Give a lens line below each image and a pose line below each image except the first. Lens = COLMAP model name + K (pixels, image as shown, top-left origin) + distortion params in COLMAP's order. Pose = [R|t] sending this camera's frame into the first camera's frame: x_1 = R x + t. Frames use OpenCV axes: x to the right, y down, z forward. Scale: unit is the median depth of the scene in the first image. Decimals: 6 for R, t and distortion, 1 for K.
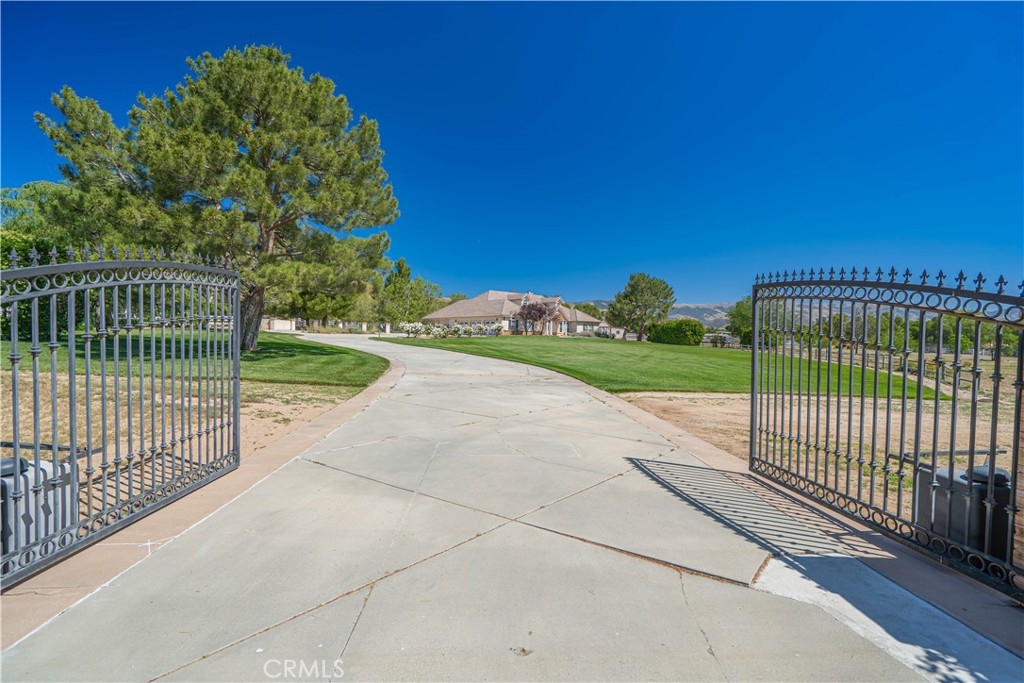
lens RADIAL K [[468.9, 0, 512.8], [0, 468.9, 342.9], [0, 0, 1]] dist [-0.001734, 0.000735]
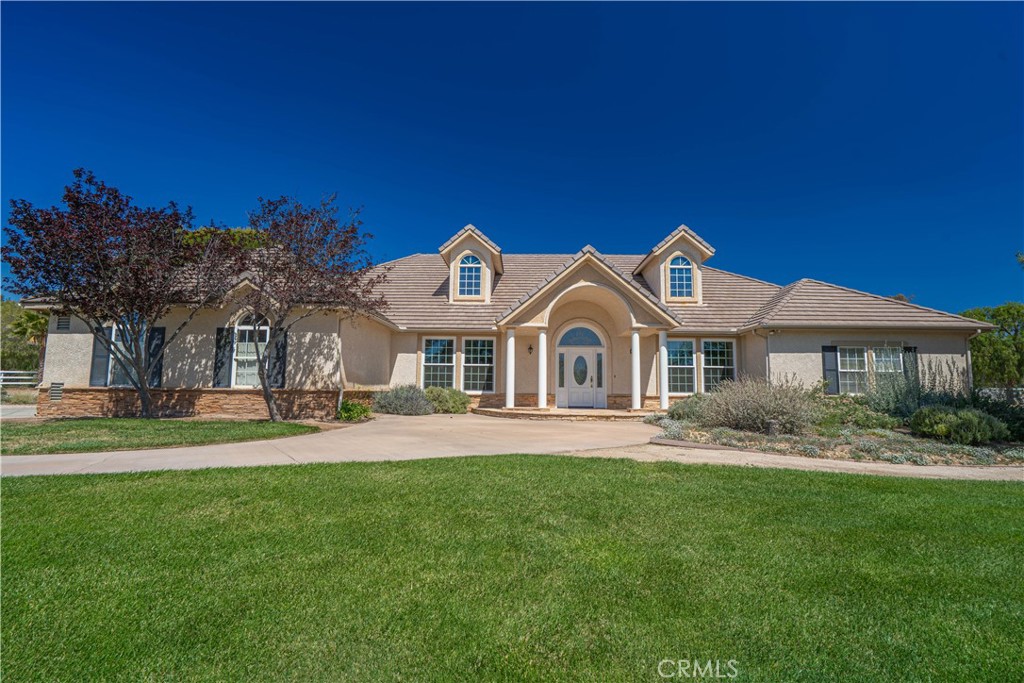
lens RADIAL K [[468.9, 0, 511.1], [0, 468.9, 337.5], [0, 0, 1]] dist [-0.001734, 0.000735]
pose [[0.736094, -0.085807, -0.671419, 0.708140], [-0.005853, 0.991088, -0.133077, -0.073123], [0.676854, 0.101887, 0.729032, 3.100223]]
